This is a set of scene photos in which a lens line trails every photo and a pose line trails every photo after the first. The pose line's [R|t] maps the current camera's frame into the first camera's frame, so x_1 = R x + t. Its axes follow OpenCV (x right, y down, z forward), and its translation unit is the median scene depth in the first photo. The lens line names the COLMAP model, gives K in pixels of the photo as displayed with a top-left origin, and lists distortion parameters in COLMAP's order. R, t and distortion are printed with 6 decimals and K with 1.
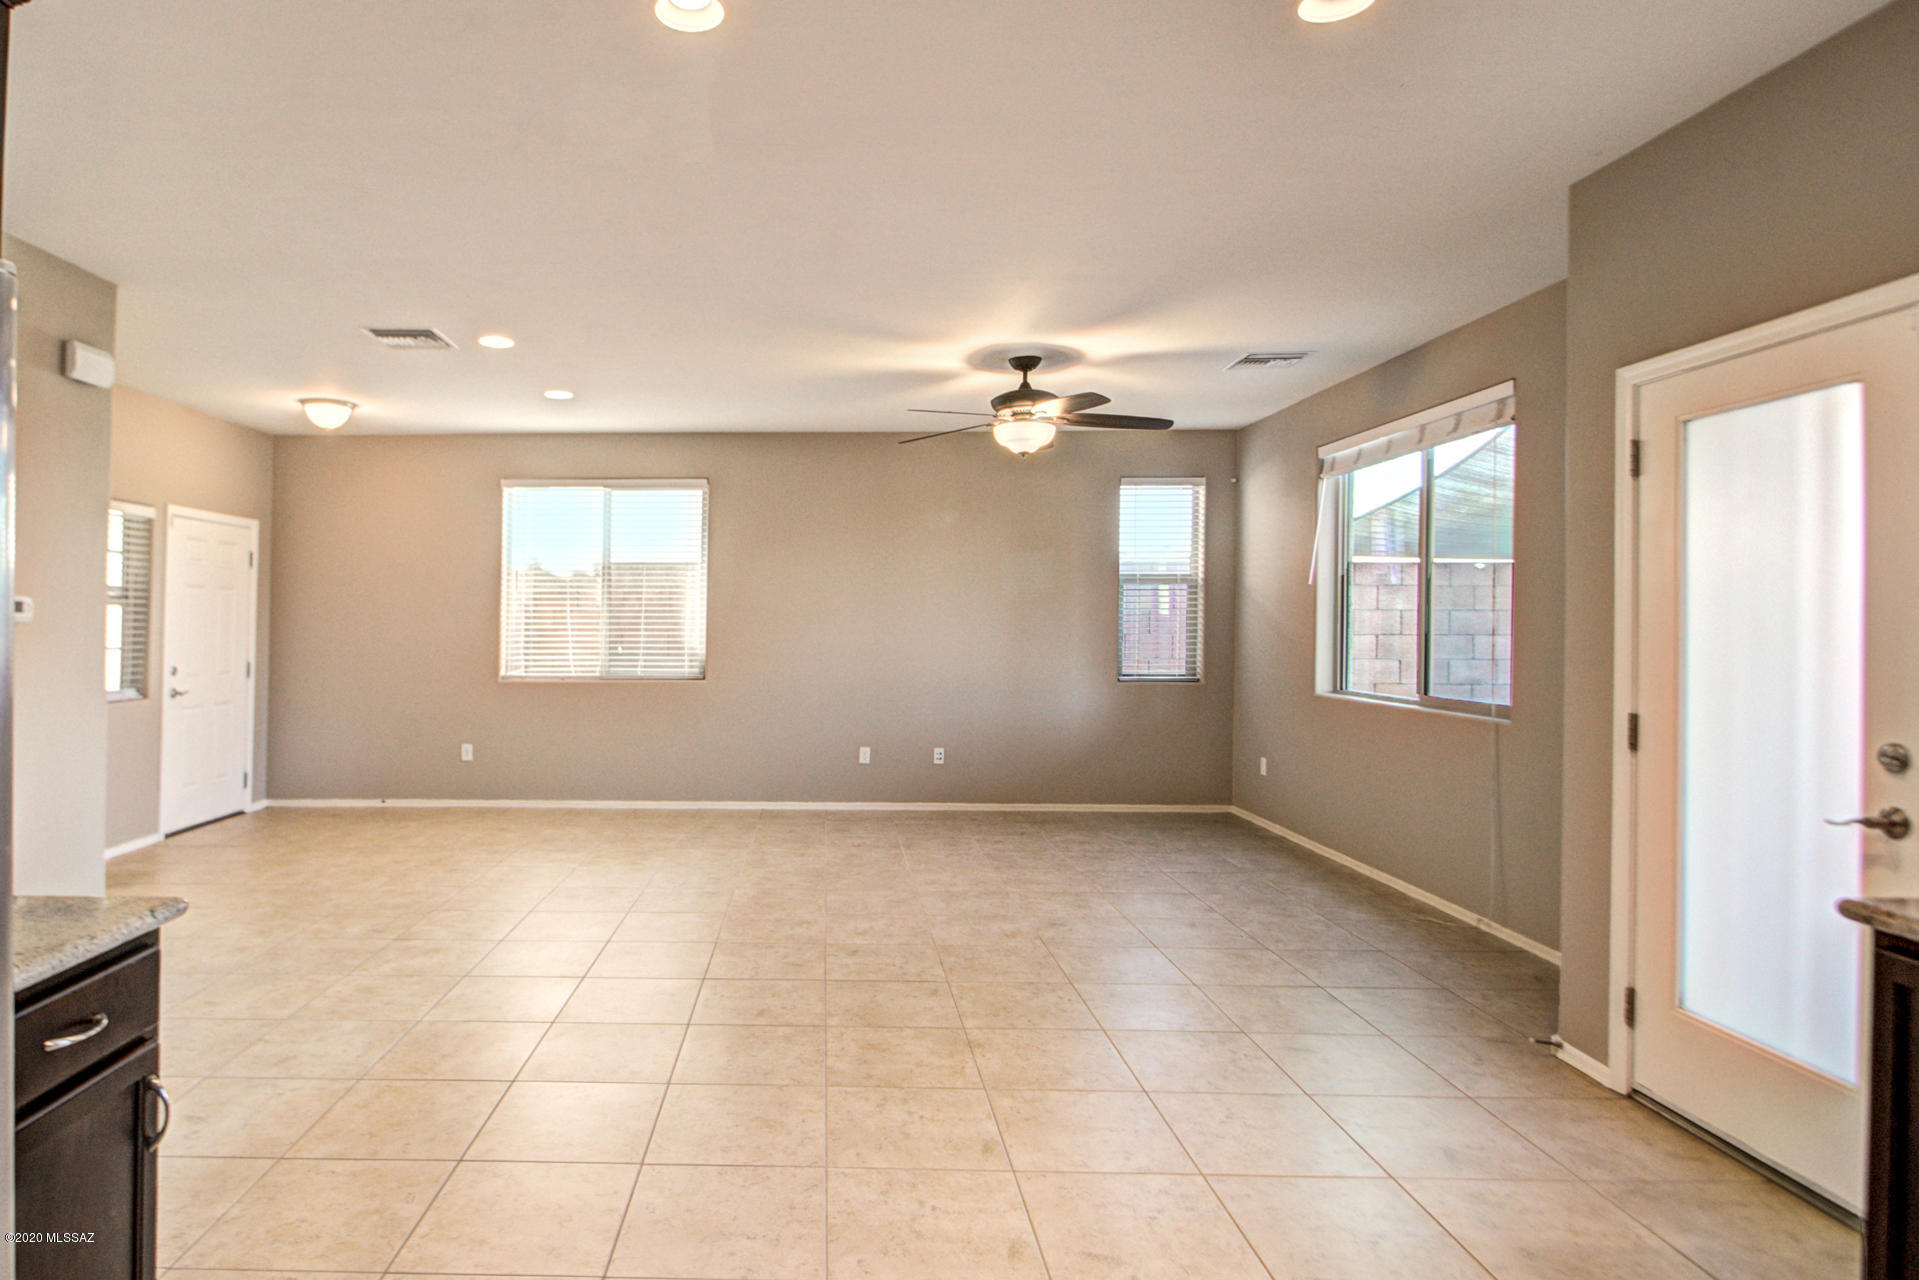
lens RADIAL K [[1035.8, 0, 757.3], [0, 1035.8, 638.8], [0, 0, 1]] dist [0.000563, -0.008962]
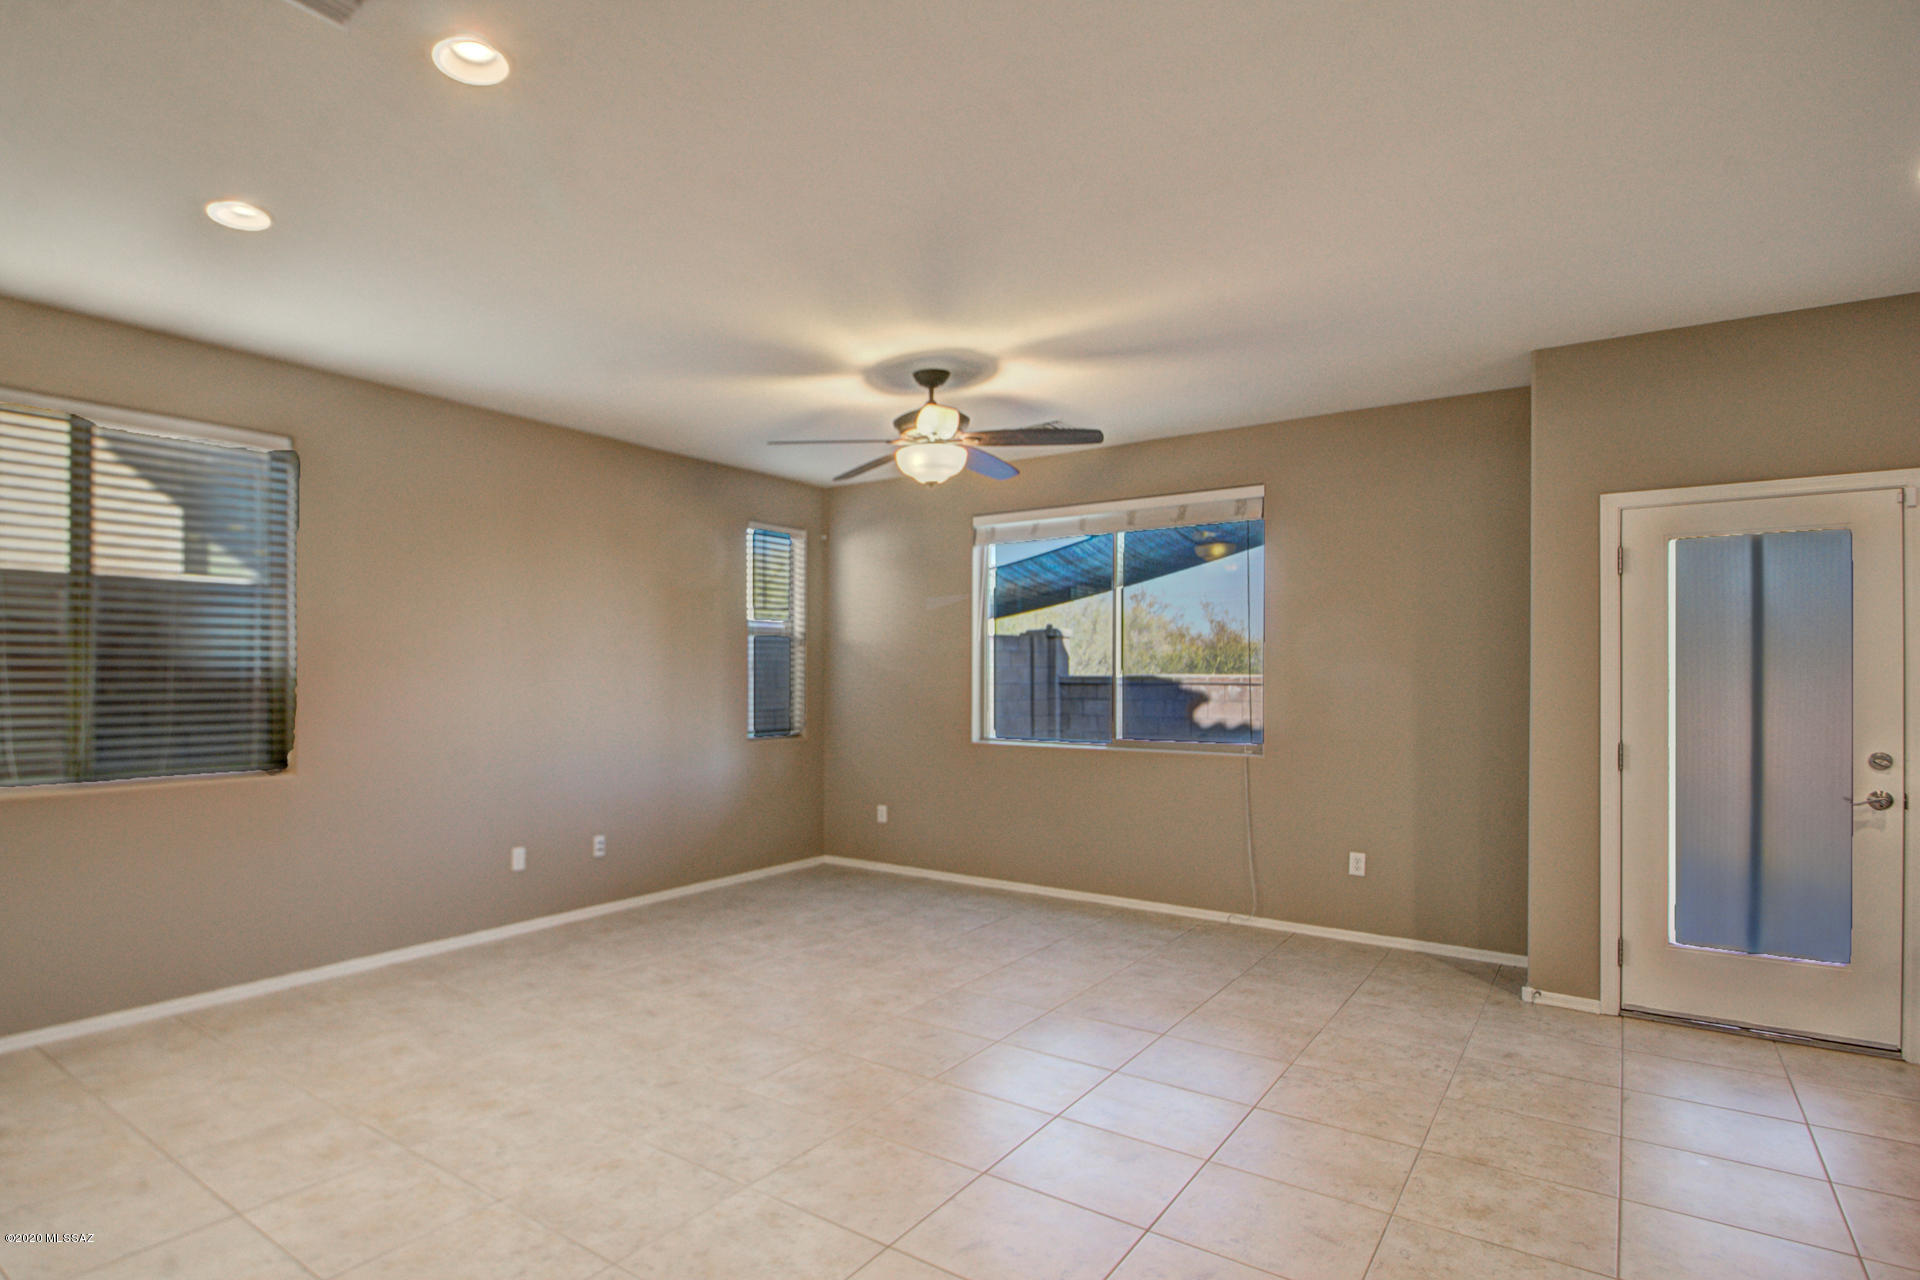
lens RADIAL K [[1036.3, 0, 757.7], [0, 1036.3, 638.8], [0, 0, 1]] dist [0.000563, -0.008962]
pose [[0.606159, 0.022647, 0.795021, -0.423462], [0.017460, 0.998975, -0.041770, -0.010697], [-0.795152, 0.039201, 0.605142, 0.462235]]
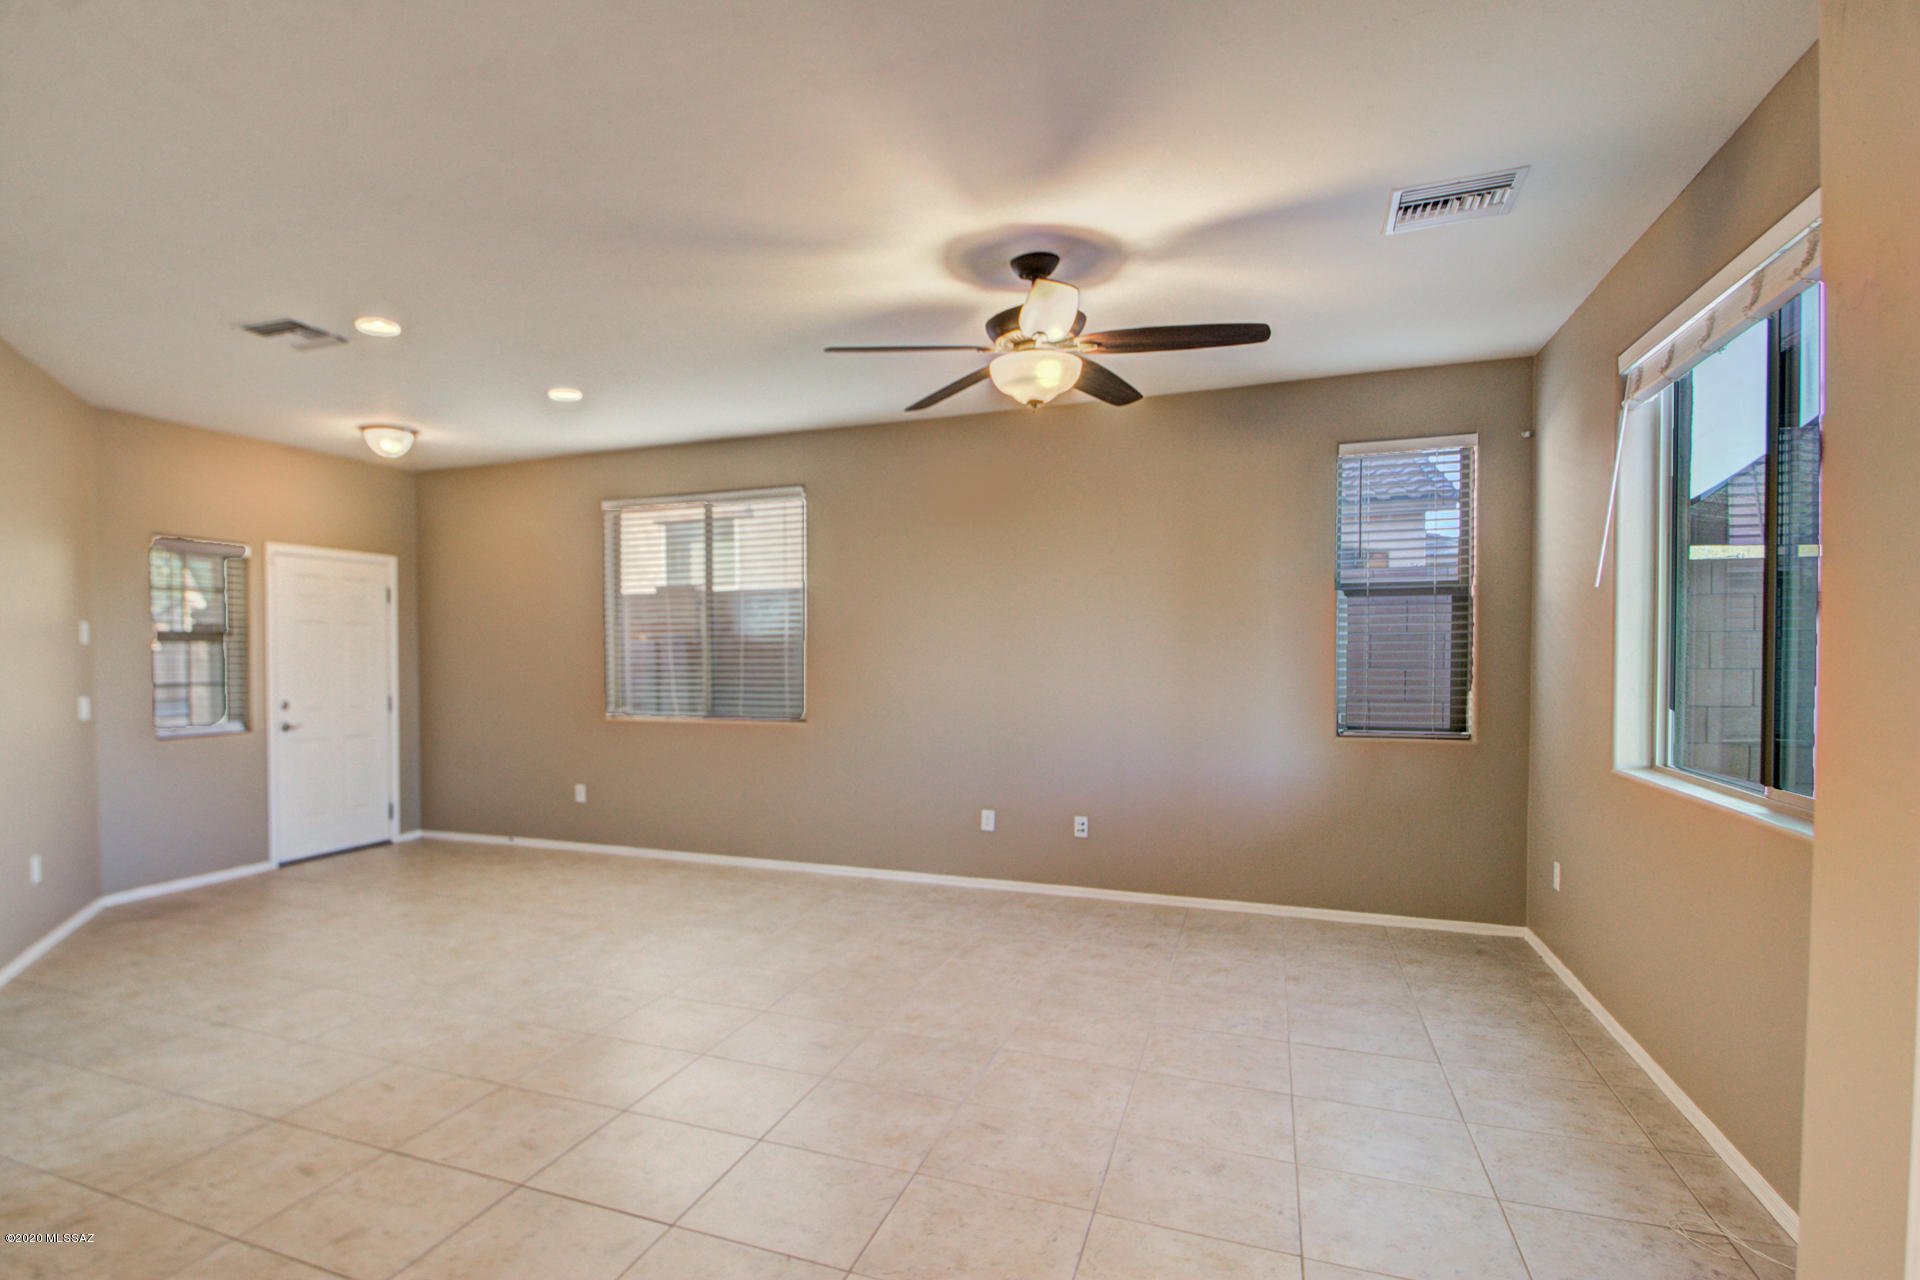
lens RADIAL K [[978.1, 0, 817.6], [0, 978.1, 686.9], [0, 0, 1]] dist [-0.000122, -0.011135]
pose [[0.935547, 0.006168, -0.353150, 0.274418], [0.000378, 0.999829, 0.018464, -0.005108], [0.353203, -0.017407, 0.935385, 0.277893]]
